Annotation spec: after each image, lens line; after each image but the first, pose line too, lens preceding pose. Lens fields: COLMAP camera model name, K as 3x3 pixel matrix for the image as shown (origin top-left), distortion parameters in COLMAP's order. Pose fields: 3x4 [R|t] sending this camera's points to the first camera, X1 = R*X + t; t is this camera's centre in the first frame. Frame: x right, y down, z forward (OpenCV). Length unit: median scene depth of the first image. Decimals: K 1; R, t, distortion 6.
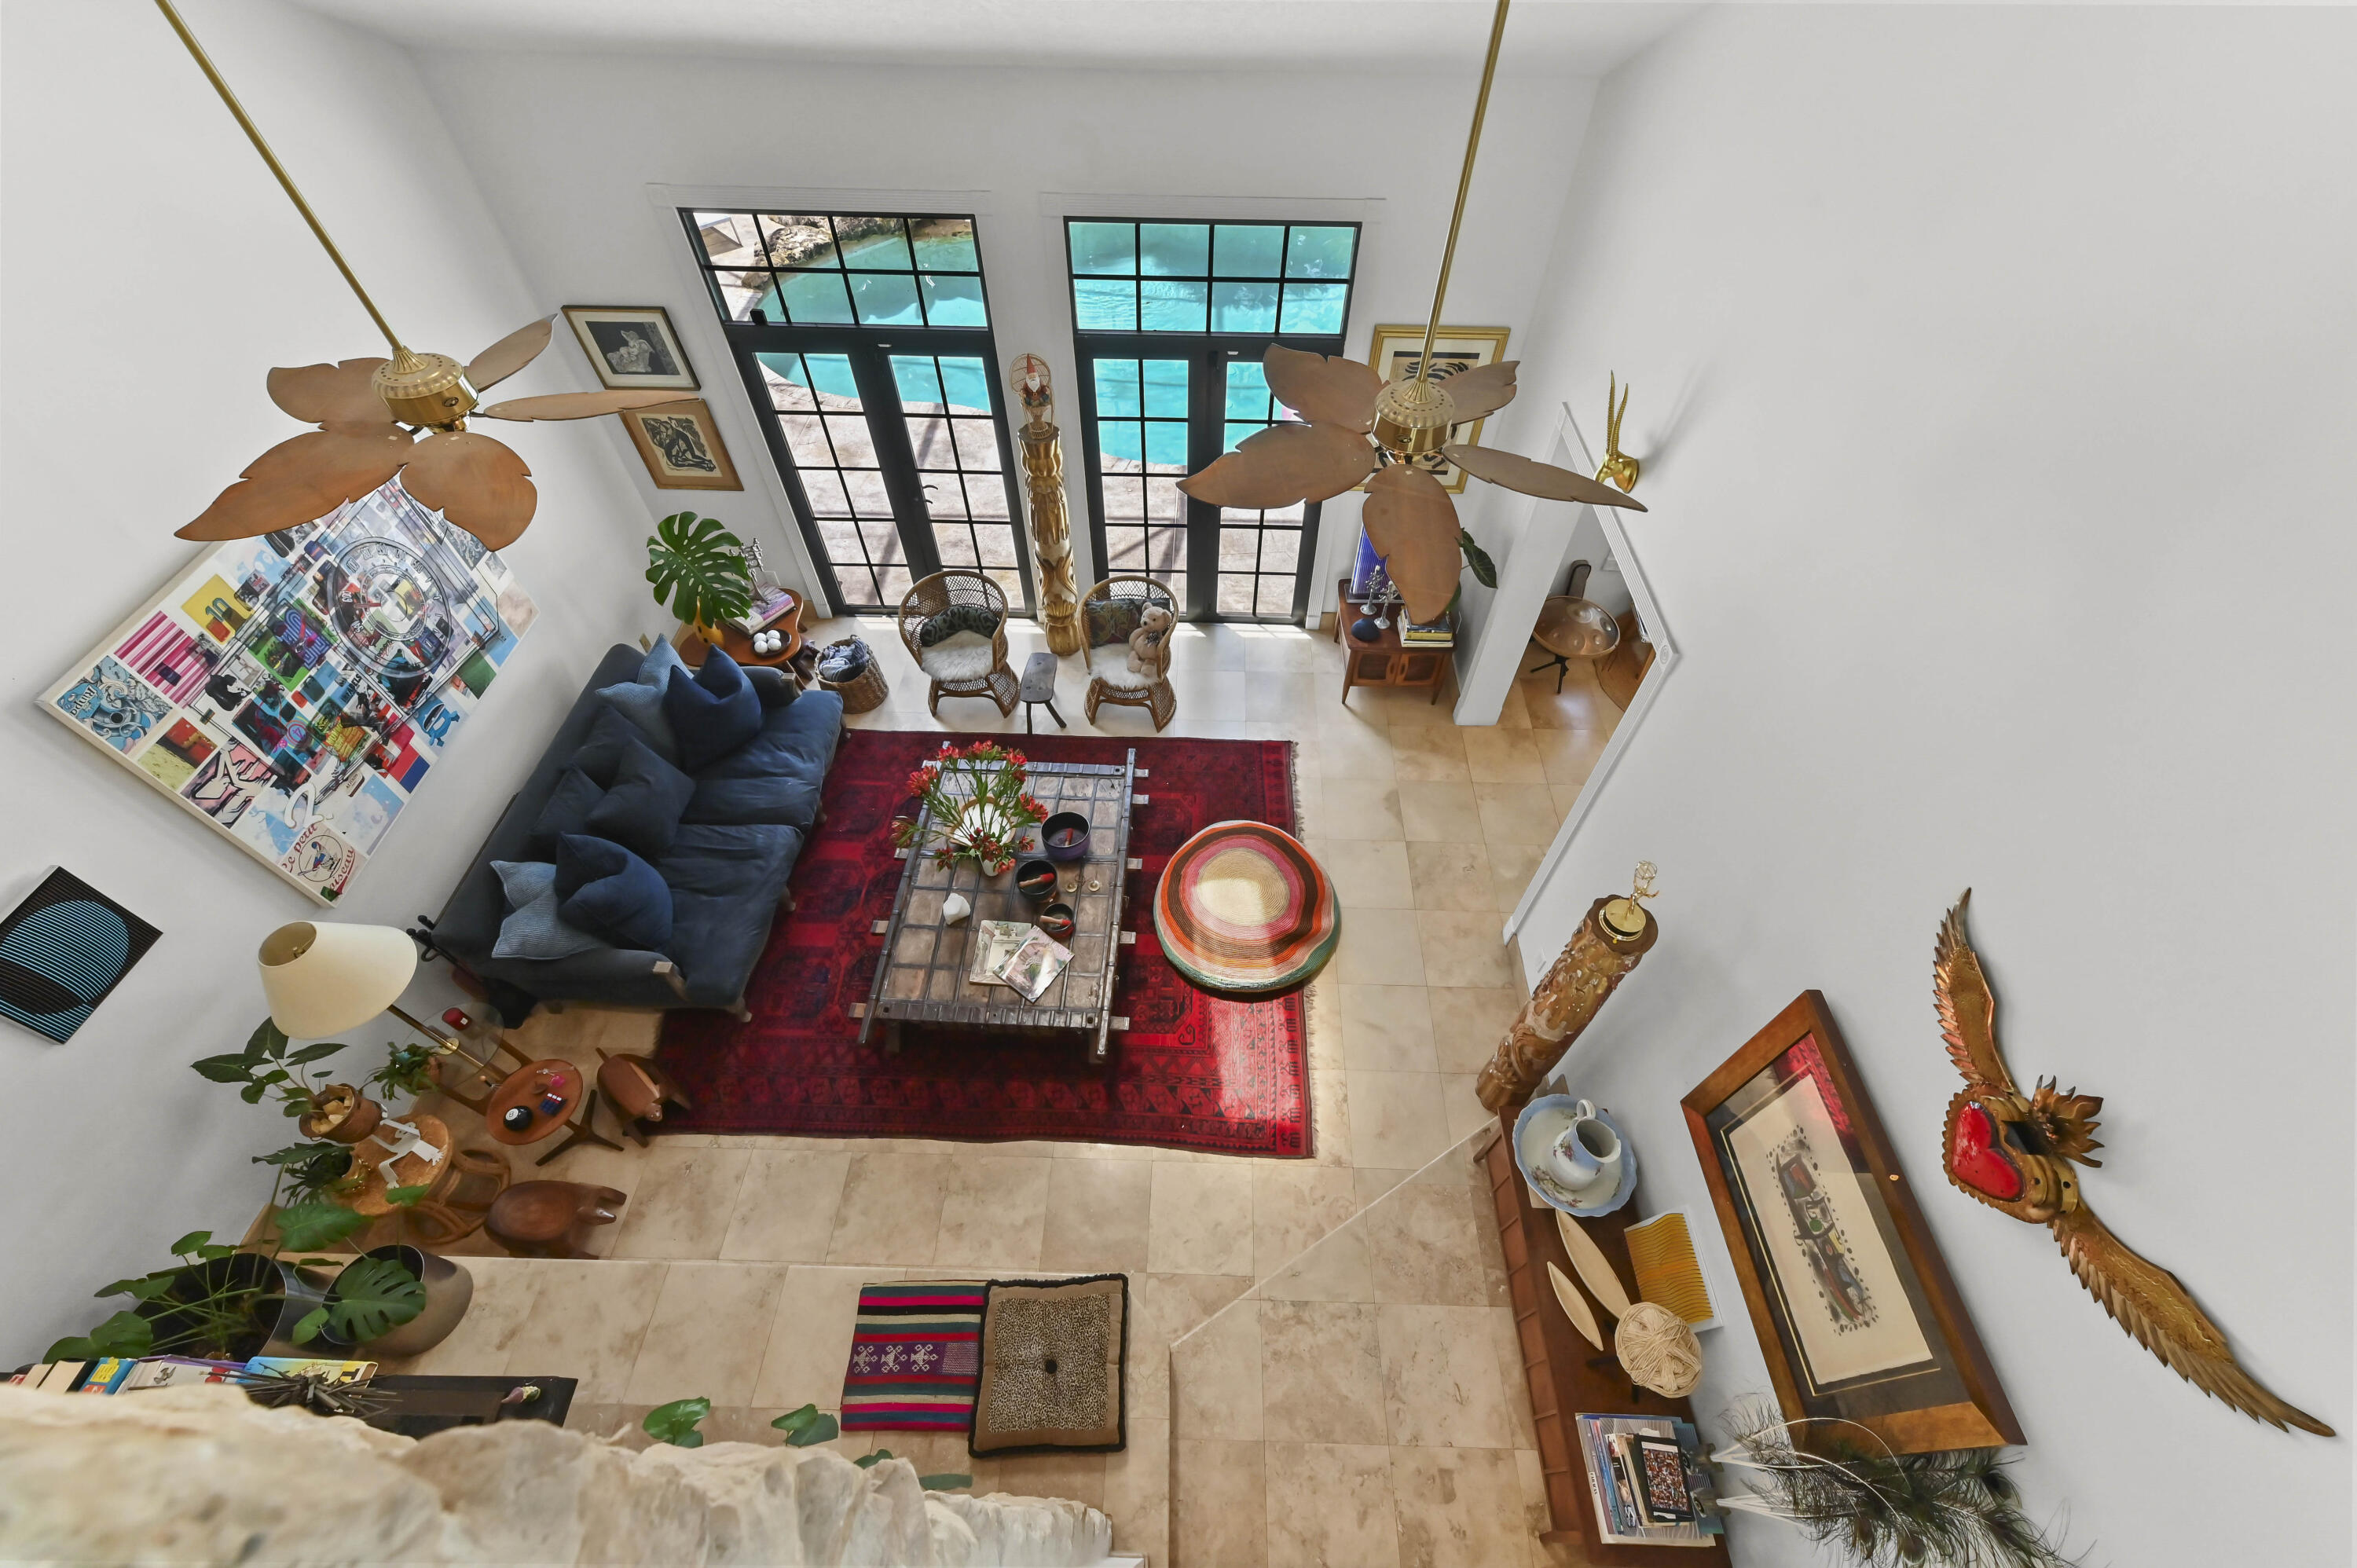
lens RADIAL K [[920.2, 0, 1188.4], [0, 920.2, 788.2], [0, 0, 1]] dist [0.003800, 0.000264]
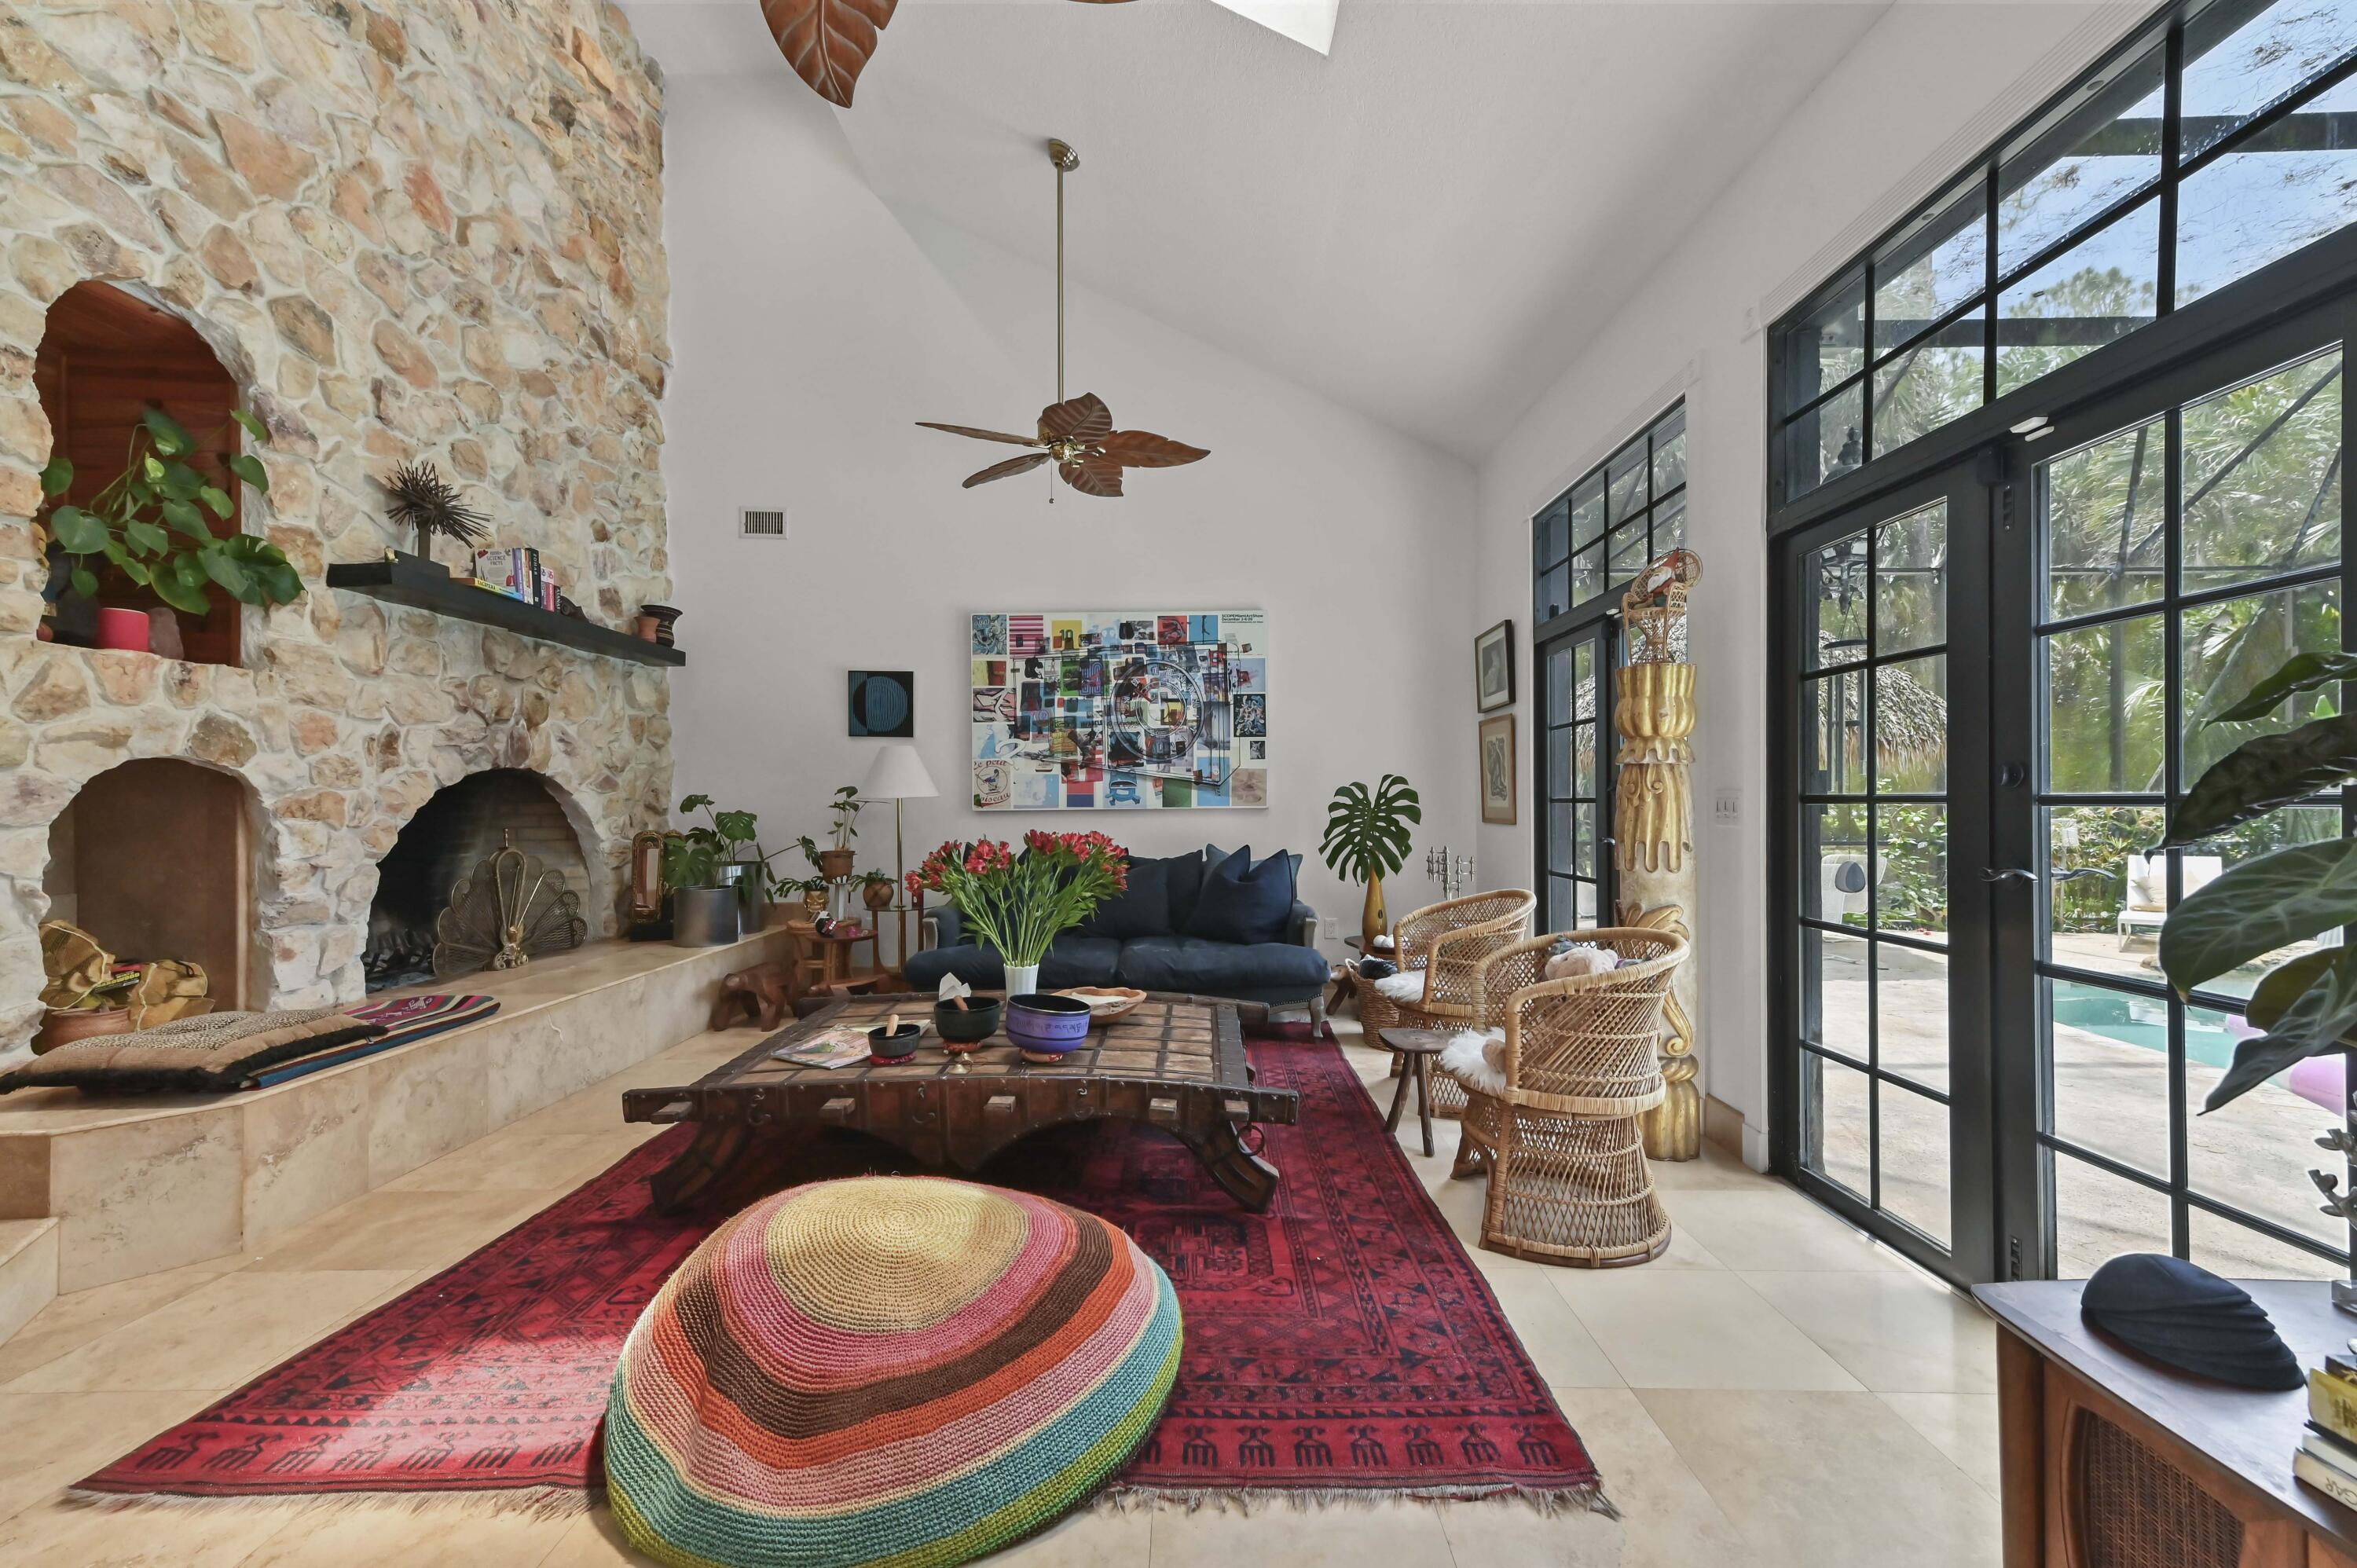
lens RADIAL K [[920.2, 0, 1185.8], [0, 920.2, 801.2], [0, 0, 1]] dist [0.003800, 0.000264]
pose [[0.013472, -0.018393, -0.999740, 0.567717], [-0.779210, 0.626376, -0.022024, -0.114271], [0.626618, 0.779304, -0.005894, 1.184751]]
